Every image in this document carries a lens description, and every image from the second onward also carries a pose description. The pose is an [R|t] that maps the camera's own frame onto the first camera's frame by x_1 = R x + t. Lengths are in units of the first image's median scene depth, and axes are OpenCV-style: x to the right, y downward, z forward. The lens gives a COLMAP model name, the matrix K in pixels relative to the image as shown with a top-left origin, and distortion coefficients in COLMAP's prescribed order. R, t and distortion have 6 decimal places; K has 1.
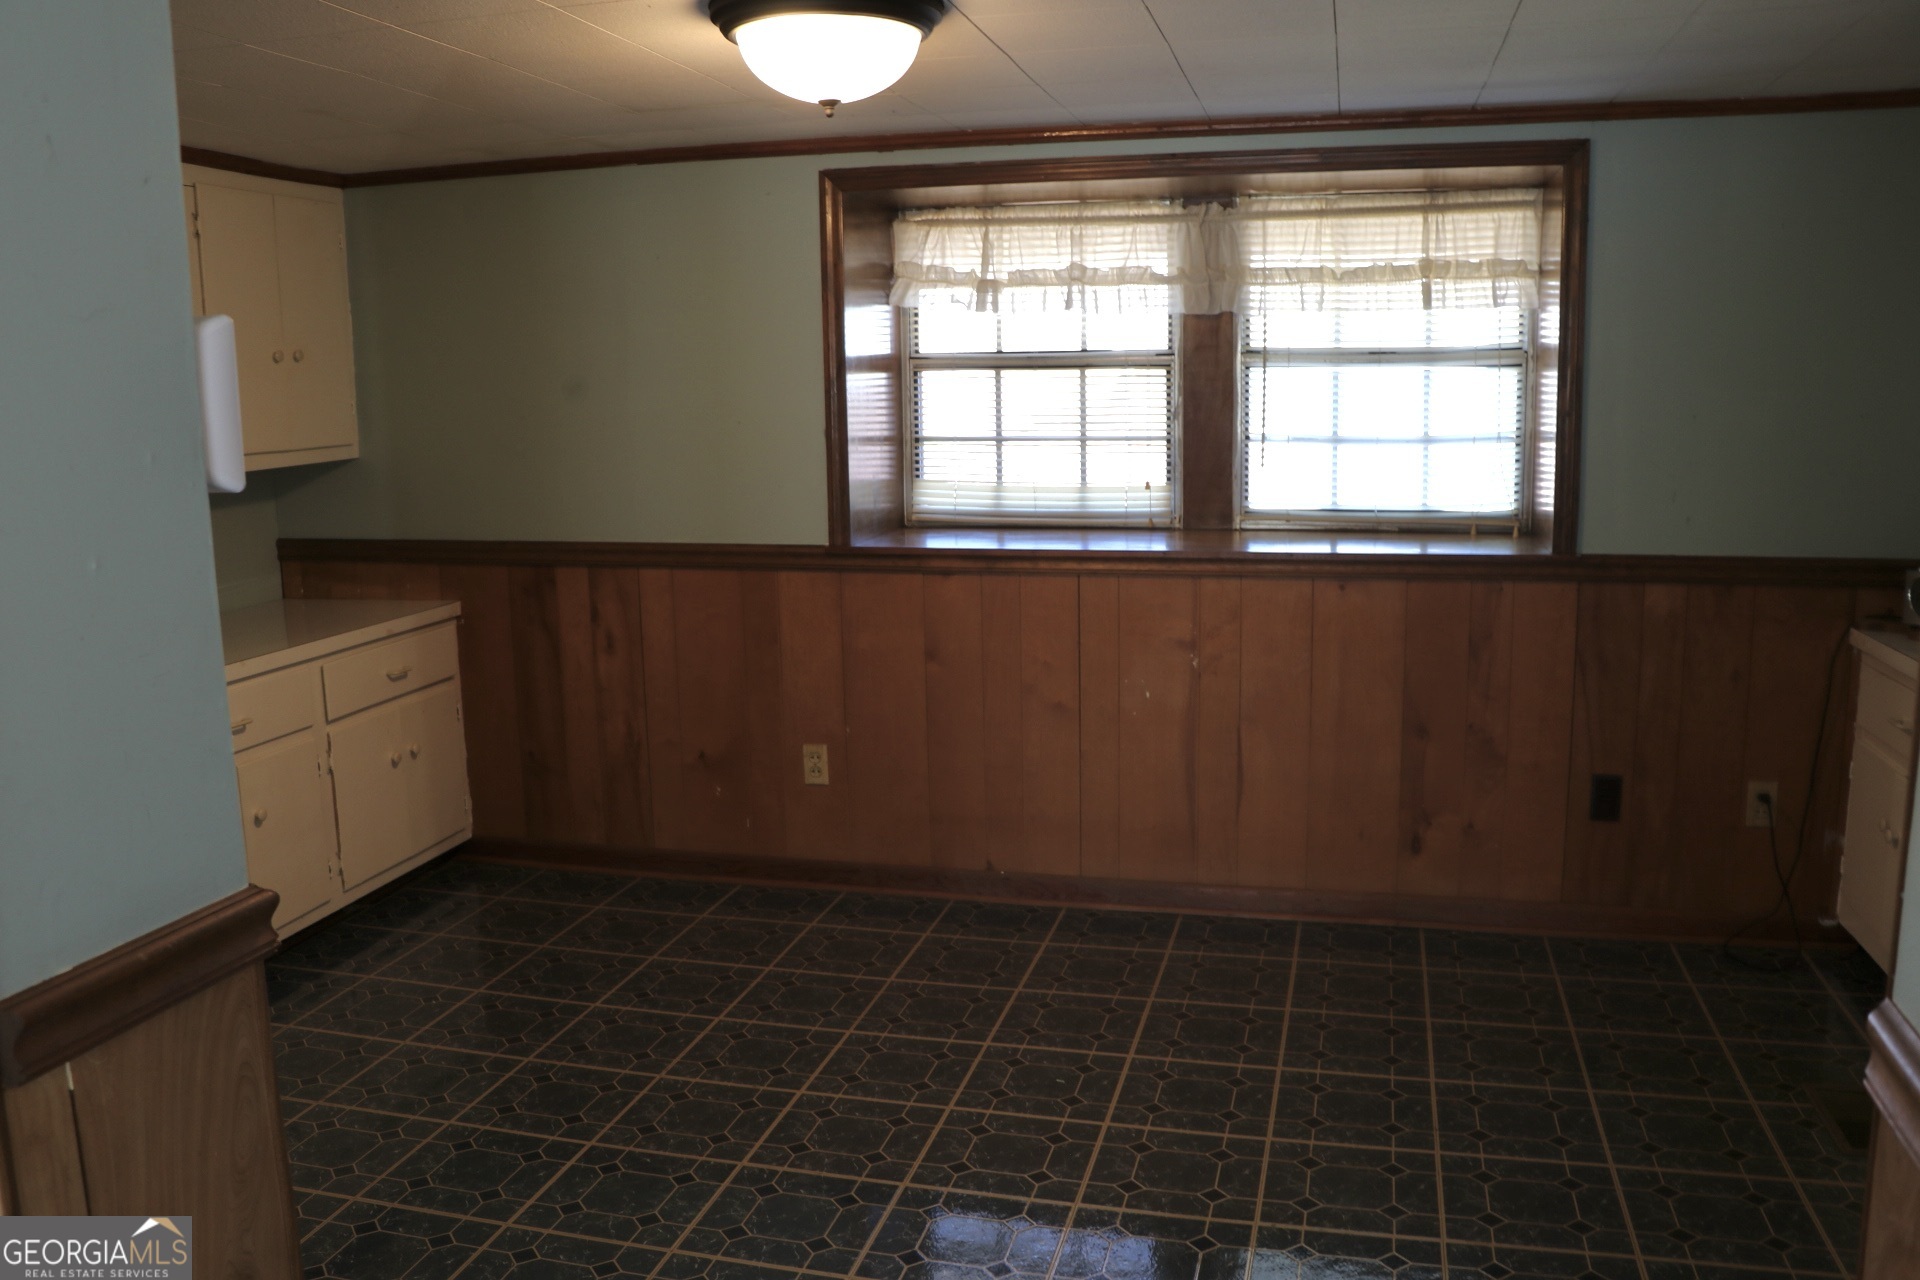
lens RADIAL K [[1579.7, 0, 965.0], [0, 1579.7, 640.2], [0, 0, 1]] dist [-0.186562, 0.158522]
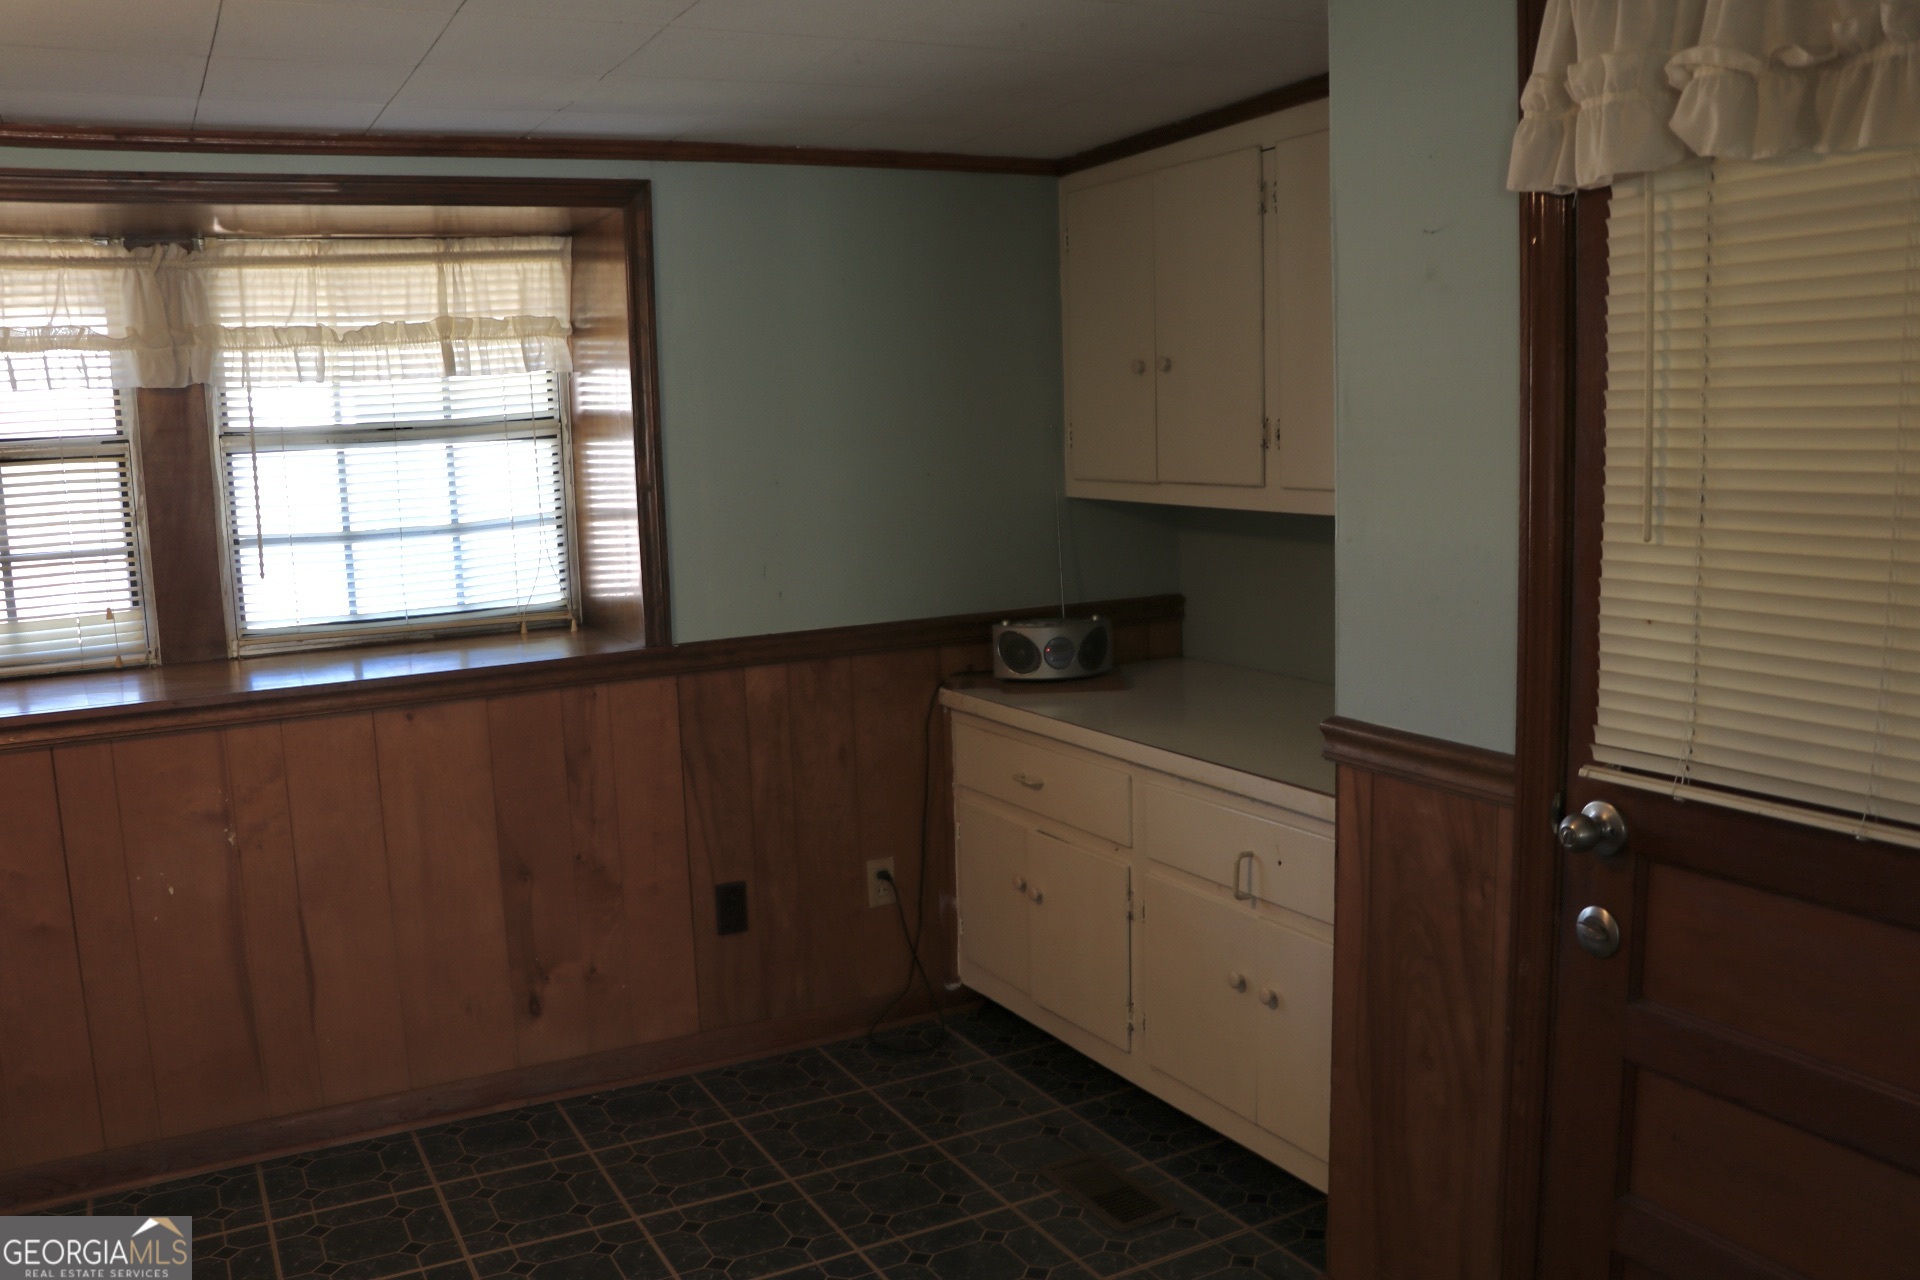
lens RADIAL K [[1579.7, 0, 956.6], [0, 1579.7, 650.3], [0, 0, 1]] dist [-0.186562, 0.158522]
pose [[0.735518, -0.104779, 0.669354, -0.079256], [0.133200, 0.991050, 0.008770, -0.035135], [-0.664282, 0.082707, 0.742892, 0.198421]]
